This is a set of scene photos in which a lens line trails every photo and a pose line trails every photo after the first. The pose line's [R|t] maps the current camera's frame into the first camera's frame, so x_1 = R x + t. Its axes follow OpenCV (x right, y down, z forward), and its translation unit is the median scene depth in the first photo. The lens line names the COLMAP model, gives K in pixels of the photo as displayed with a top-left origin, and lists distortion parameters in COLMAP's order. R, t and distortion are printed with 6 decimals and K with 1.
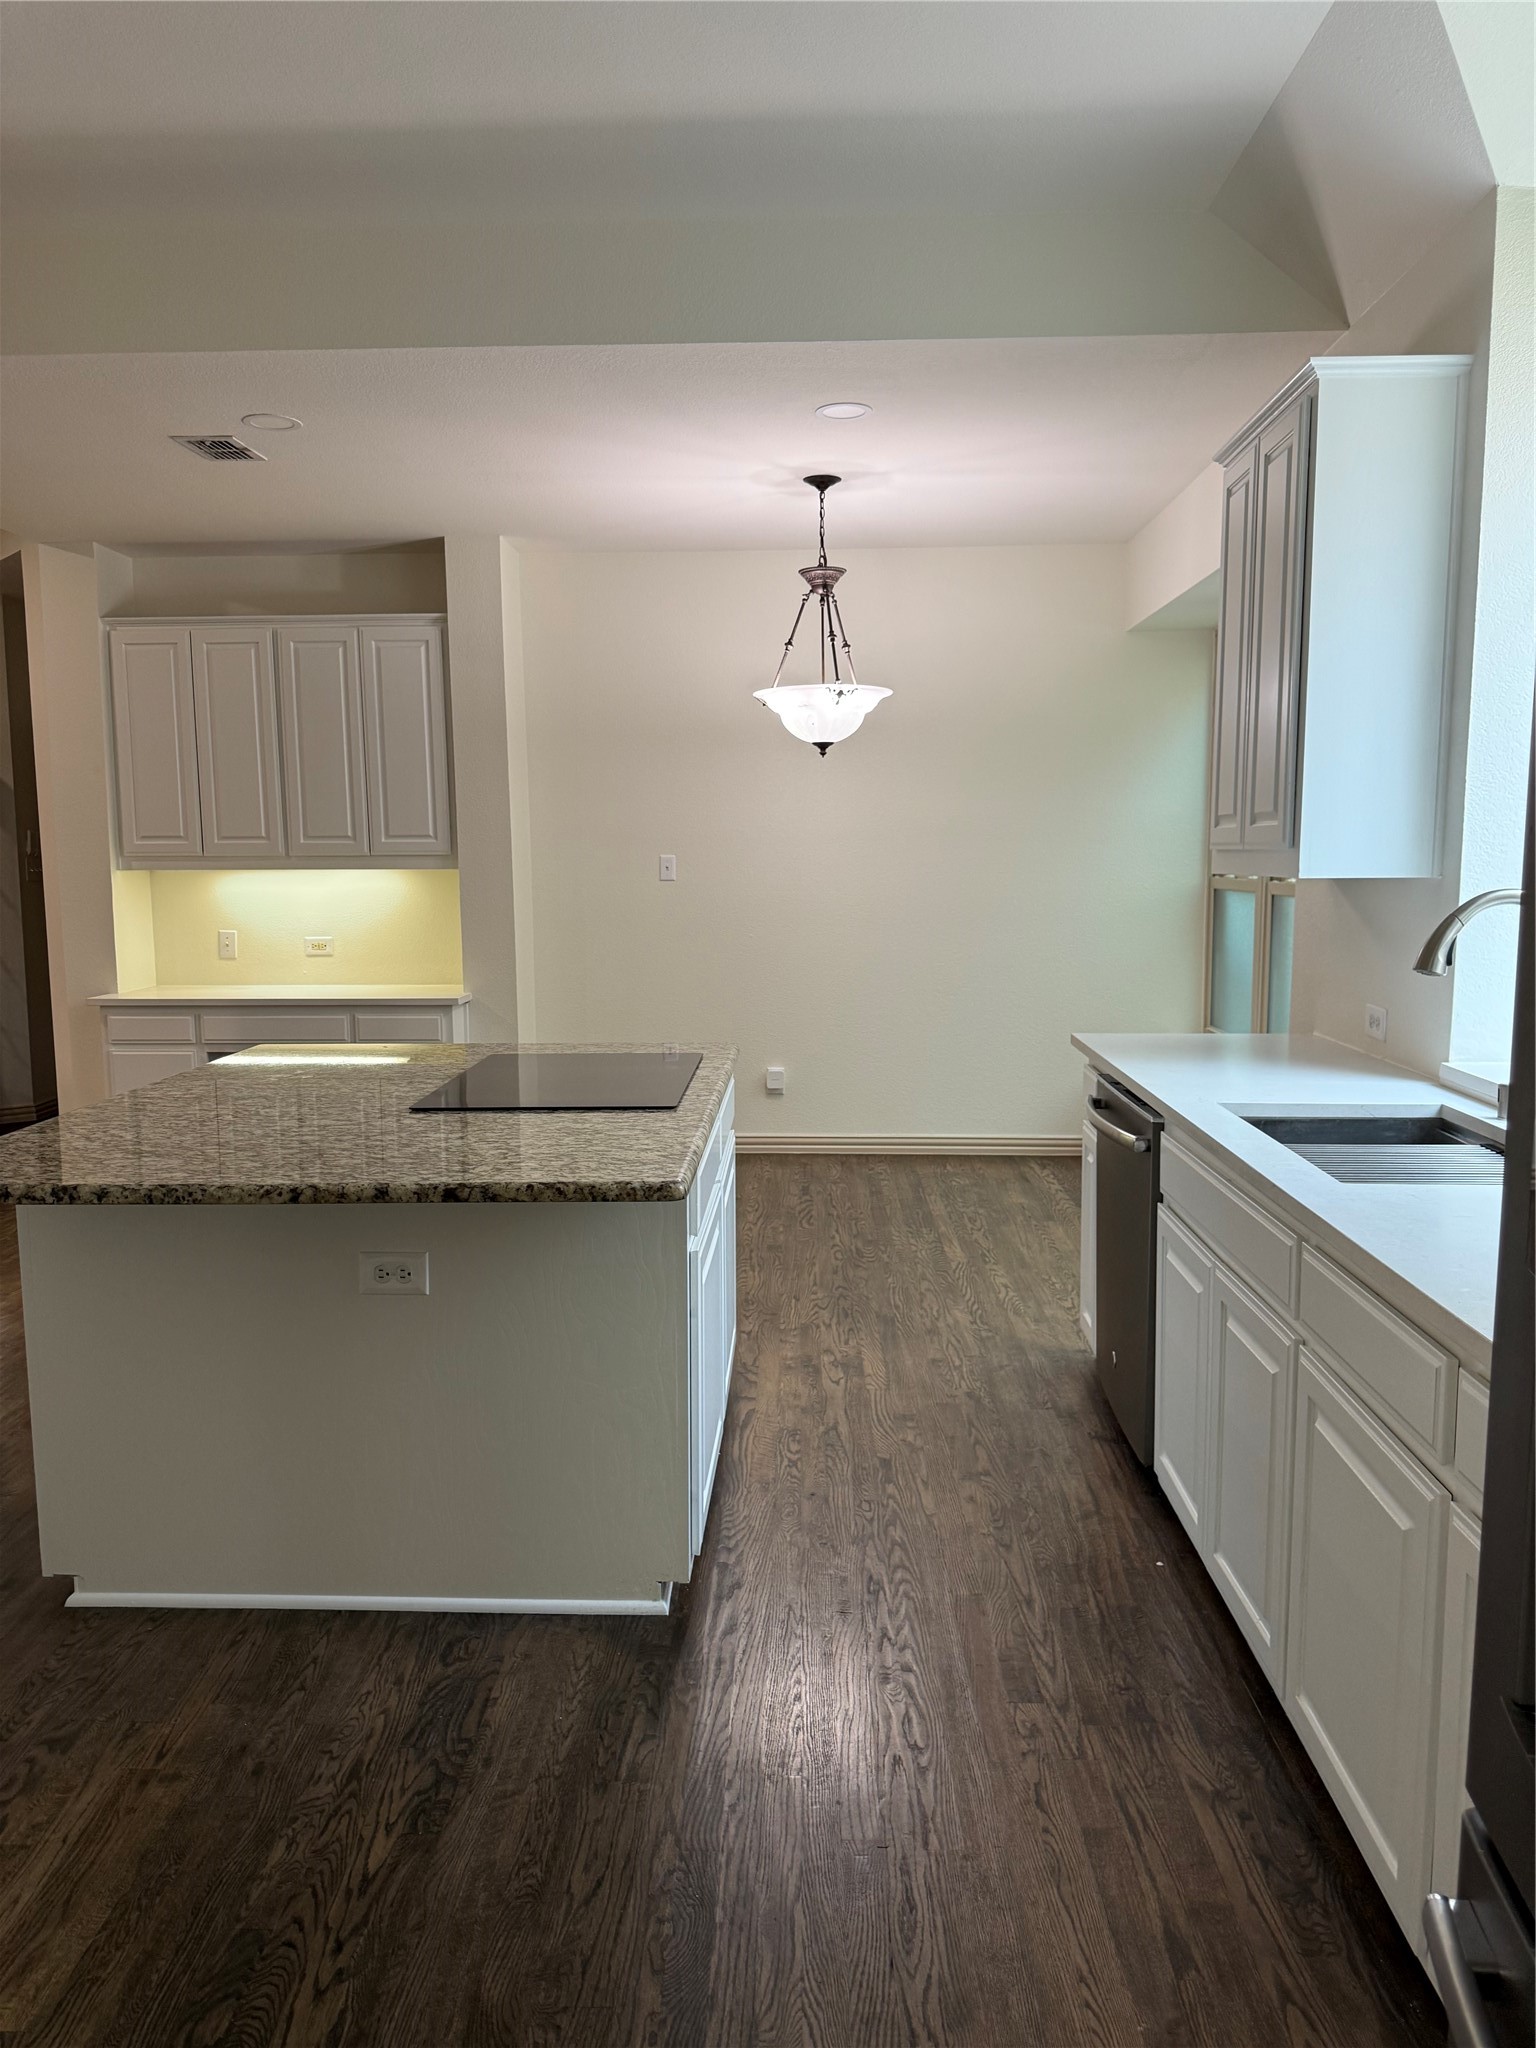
lens RADIAL K [[1445.5, 0, 771.9], [0, 1445.5, 1018.5], [0, 0, 1]] dist [0.044672, -0.046549]
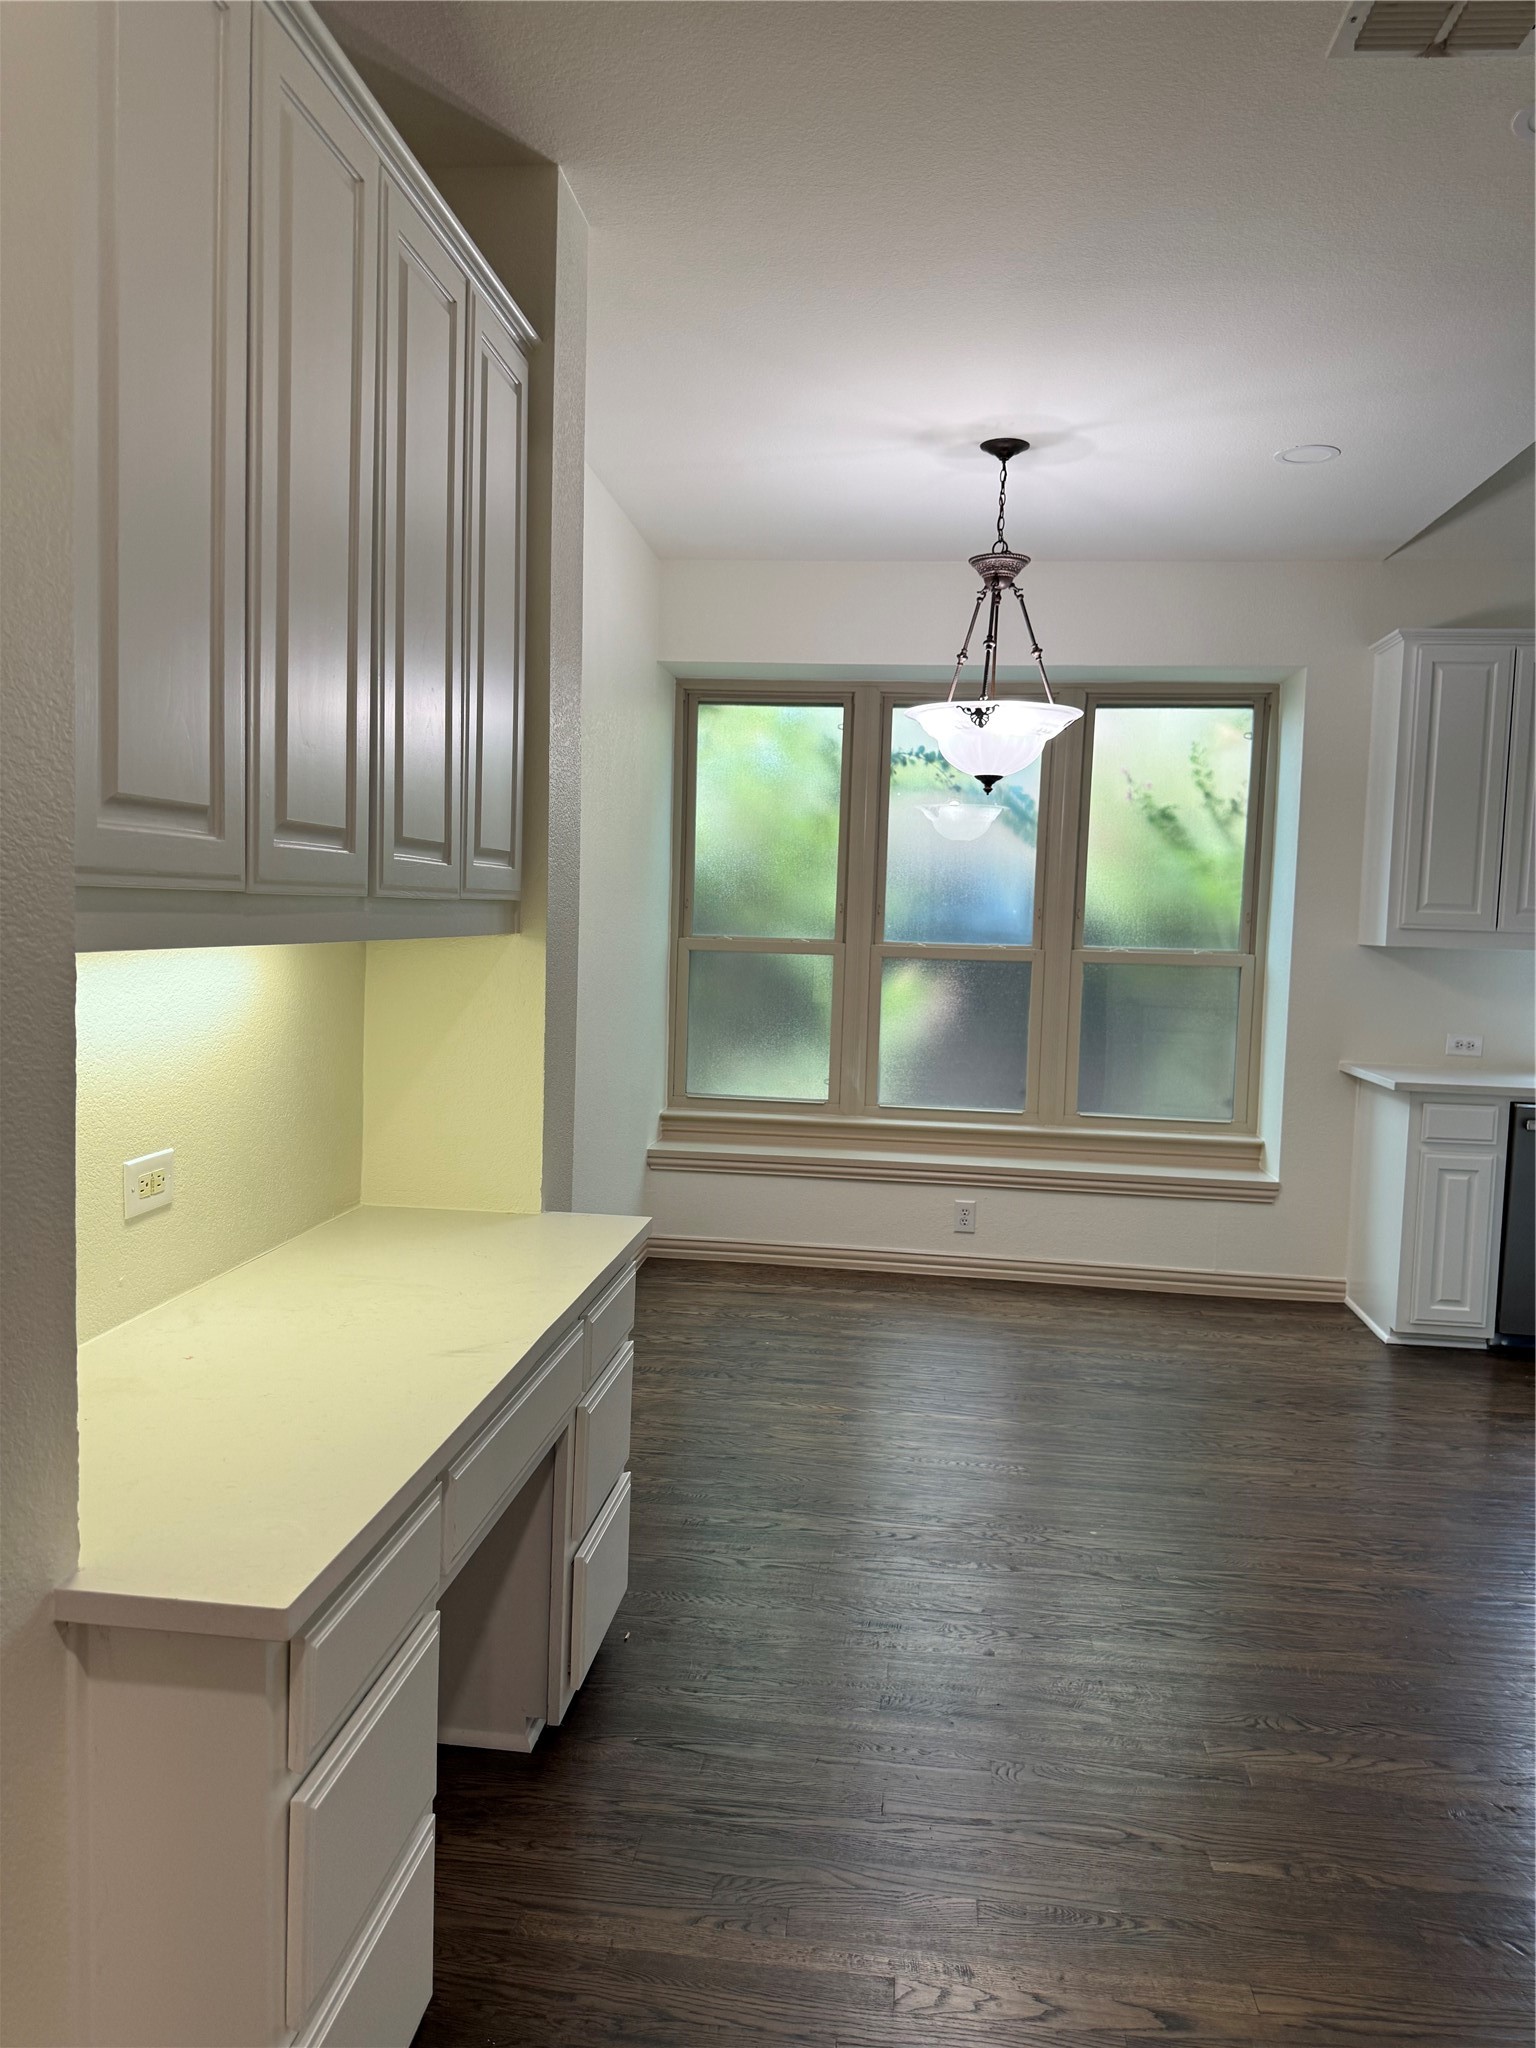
lens RADIAL K [[1445.5, 0, 783.4], [0, 1445.5, 1030.9], [0, 0, 1]] dist [0.044672, -0.046549]
pose [[0.078676, -0.076529, 0.993958, -0.892474], [0.092987, 0.993266, 0.069116, -0.139532], [-0.992554, 0.086988, 0.085263, 1.243609]]
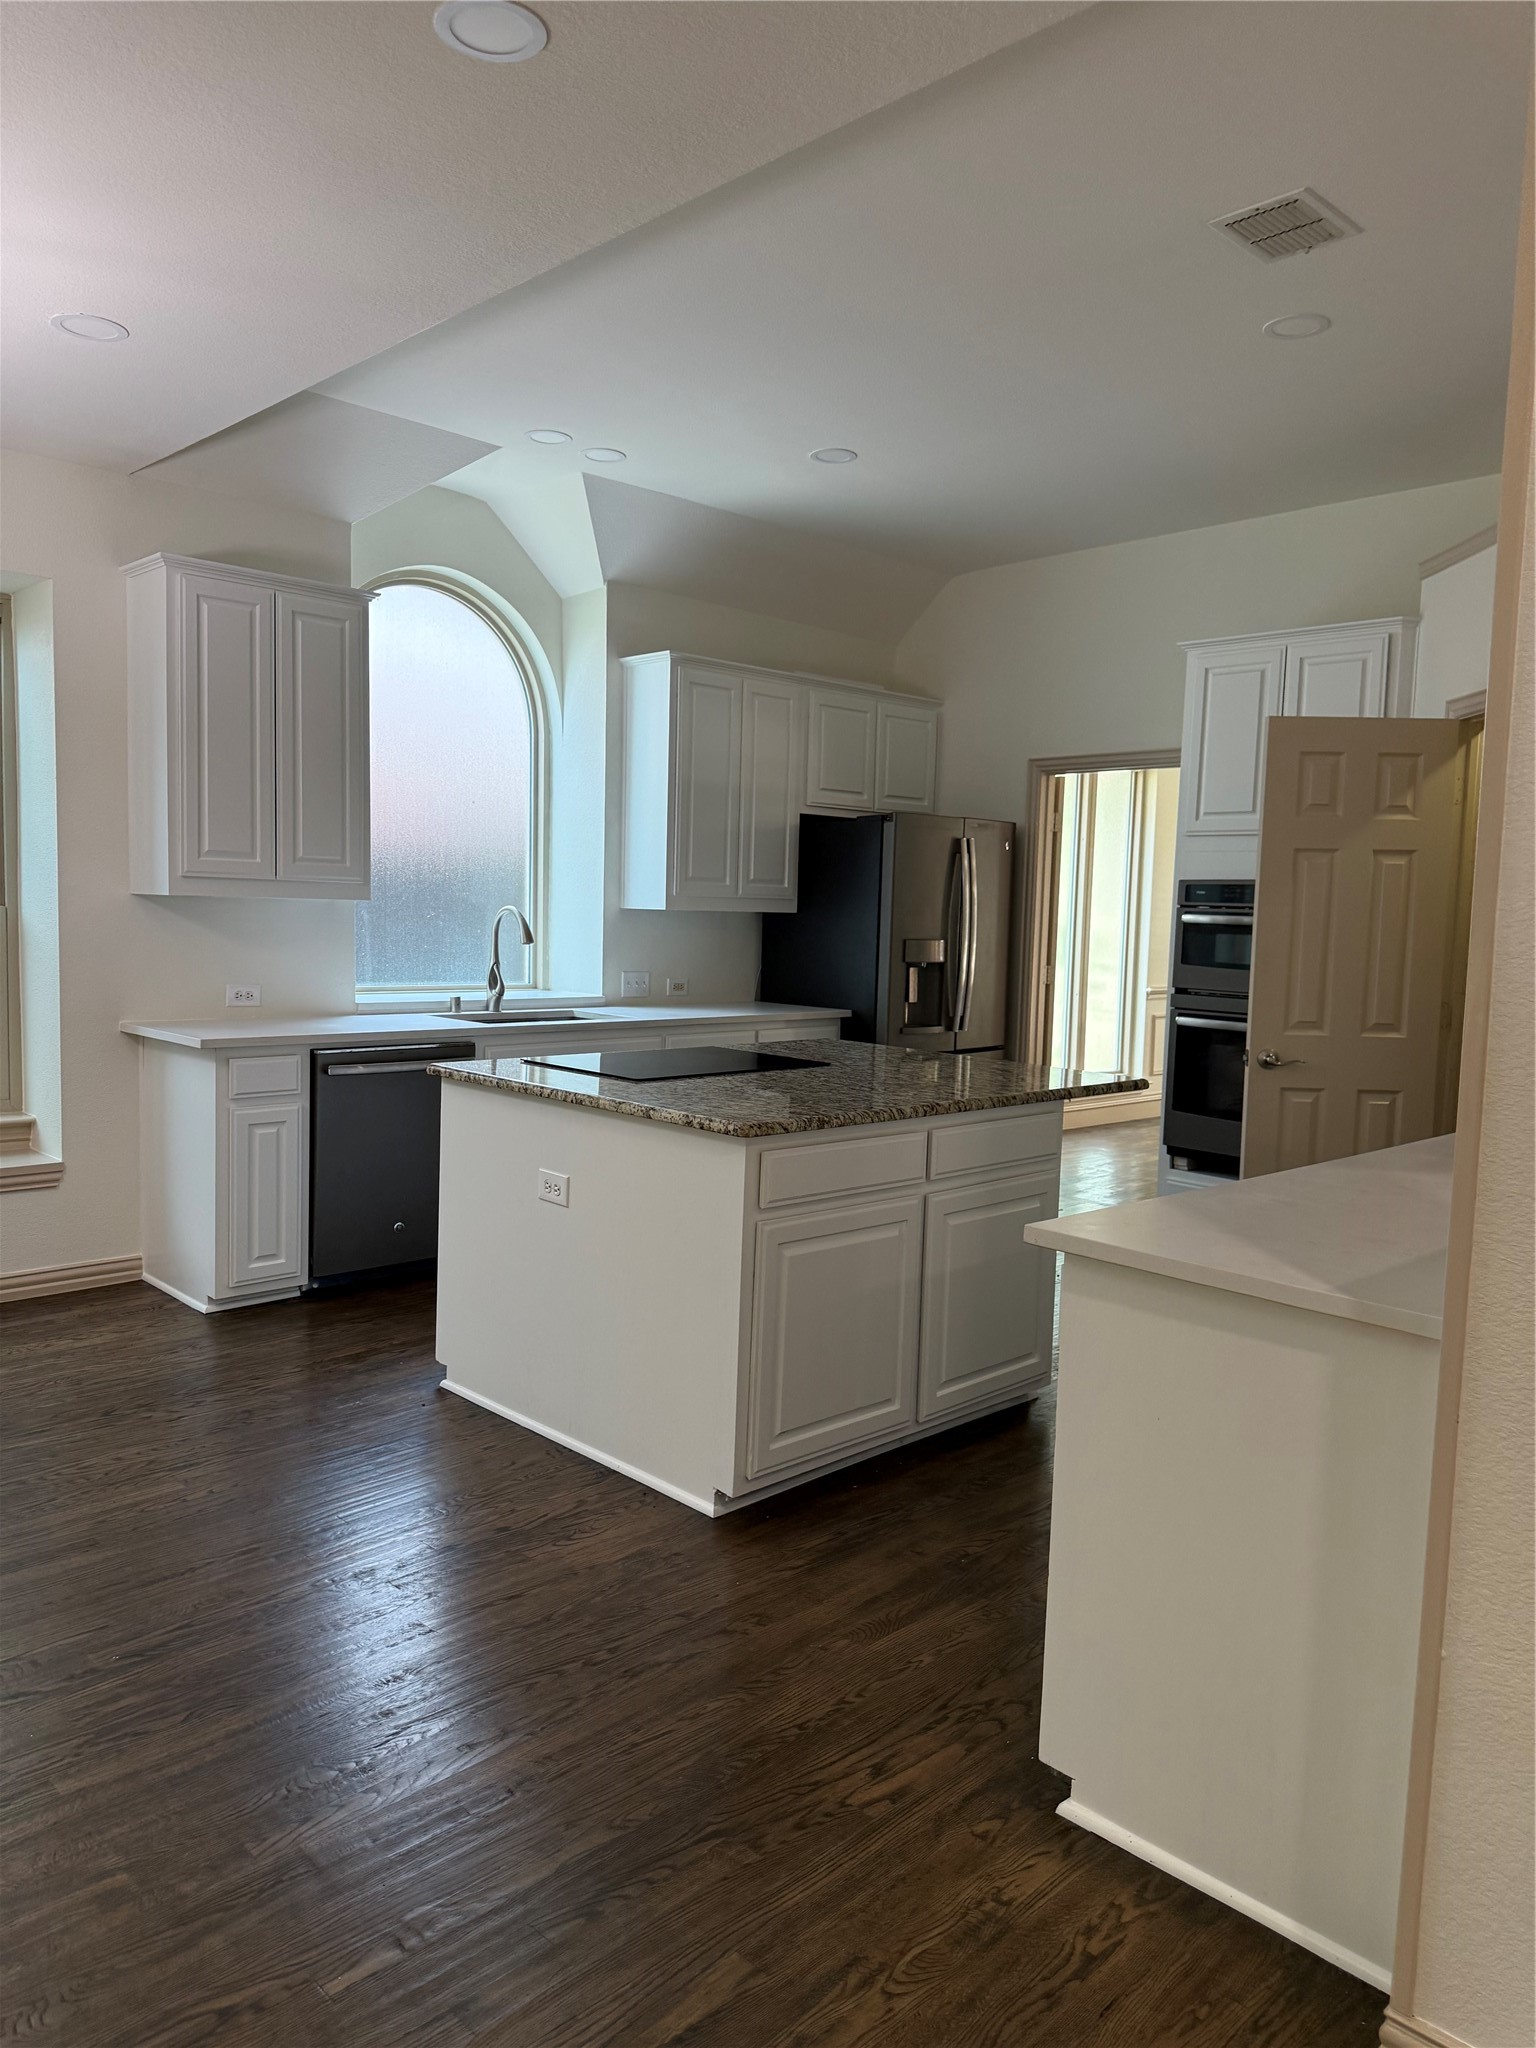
lens RADIAL K [[1445.5, 0, 736.1], [0, 1445.5, 1029.1], [0, 0, 1]] dist [0.044672, -0.046549]
pose [[-0.705663, -0.081380, 0.703859, -0.771811], [0.060303, 0.982880, 0.174097, -0.146812], [-0.705977, 0.165299, -0.688675, 1.322134]]
